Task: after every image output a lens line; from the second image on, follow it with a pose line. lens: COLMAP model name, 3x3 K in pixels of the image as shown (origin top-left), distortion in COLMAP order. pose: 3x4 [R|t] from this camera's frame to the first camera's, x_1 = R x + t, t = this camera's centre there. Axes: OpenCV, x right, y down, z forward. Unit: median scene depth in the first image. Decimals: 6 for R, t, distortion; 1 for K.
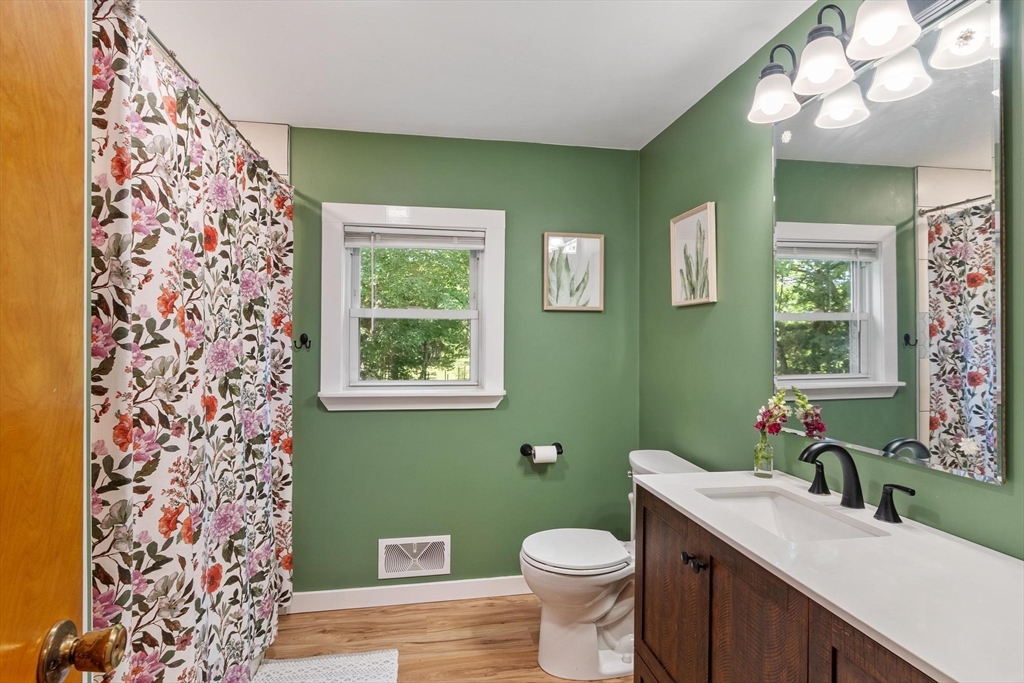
lens RADIAL K [[505.7, 0, 509.8], [0, 505.7, 339.8], [0, 0, 1]] dist [0.000935, 0.000154]
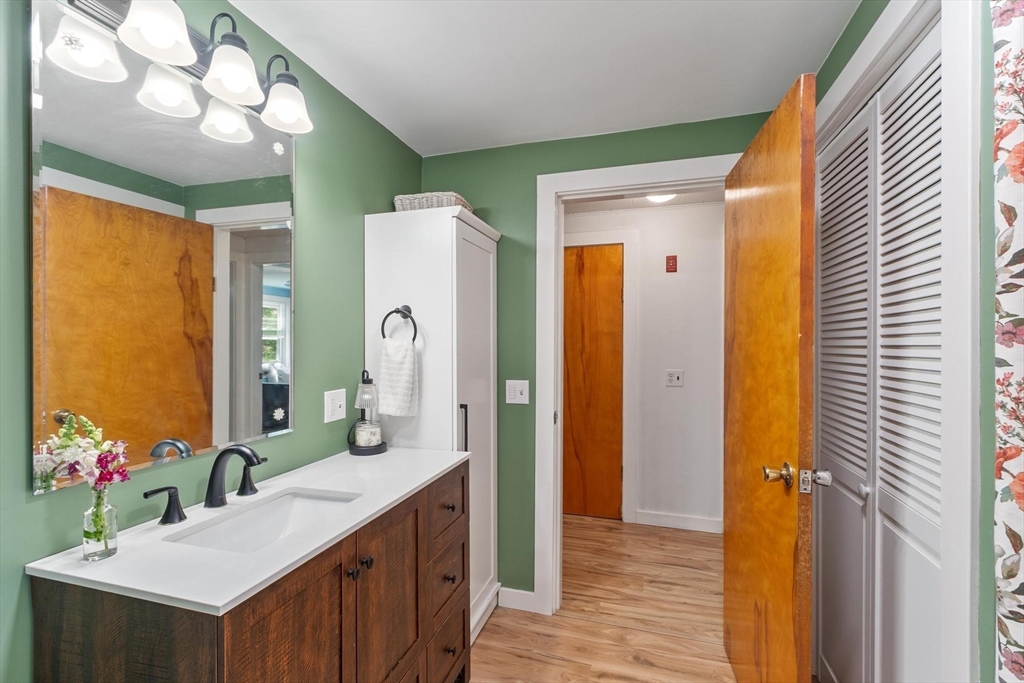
lens RADIAL K [[452.2, 0, 513.9], [0, 452.2, 343.9], [0, 0, 1]] dist [-0.002491, -0.000419]
pose [[-0.893374, -0.005735, 0.449277, -0.299559], [-0.007383, 0.999971, -0.001916, -0.007273], [-0.449253, -0.005029, -0.893390, 1.603024]]
